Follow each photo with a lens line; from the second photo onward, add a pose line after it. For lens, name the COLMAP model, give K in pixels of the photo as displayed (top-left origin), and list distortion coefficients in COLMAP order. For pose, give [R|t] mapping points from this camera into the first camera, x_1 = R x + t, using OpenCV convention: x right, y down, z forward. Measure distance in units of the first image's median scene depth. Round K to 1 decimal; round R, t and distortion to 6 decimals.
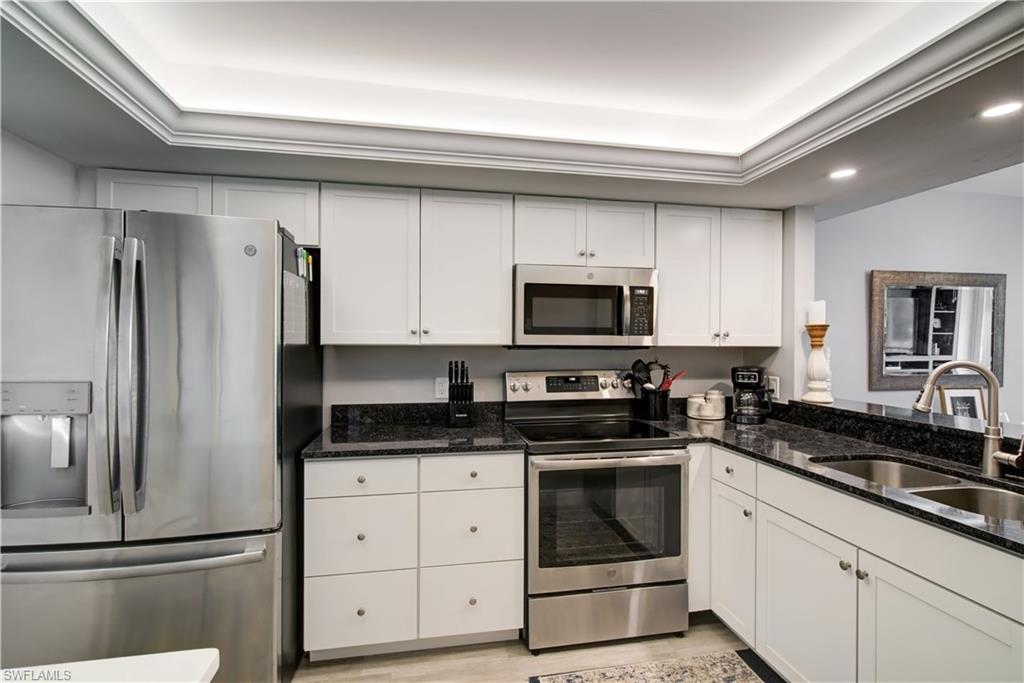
lens RADIAL K [[478.1, 0, 512.5], [0, 478.1, 339.1], [0, 0, 1]] dist [-0.000744, -0.000242]
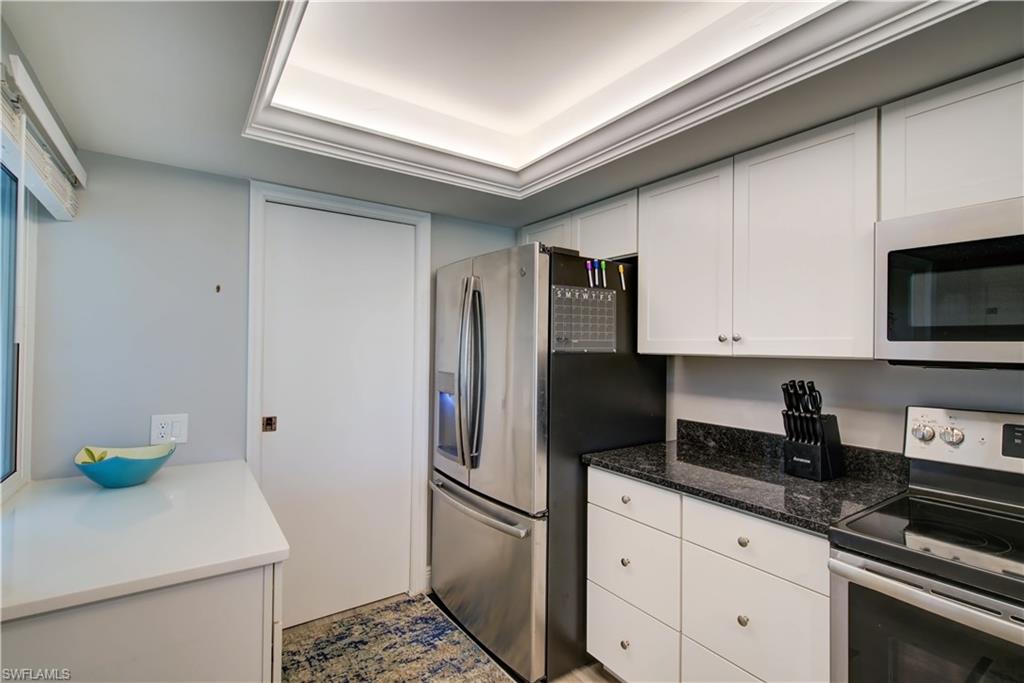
lens RADIAL K [[478.1, 0, 512.5], [0, 478.1, 339.1], [0, 0, 1]] dist [-0.000744, -0.000242]
pose [[0.404933, -0.012095, -0.914266, 0.360058], [-0.006310, 0.999852, -0.016022, -0.000567], [0.914325, 0.012257, 0.404797, 0.343464]]
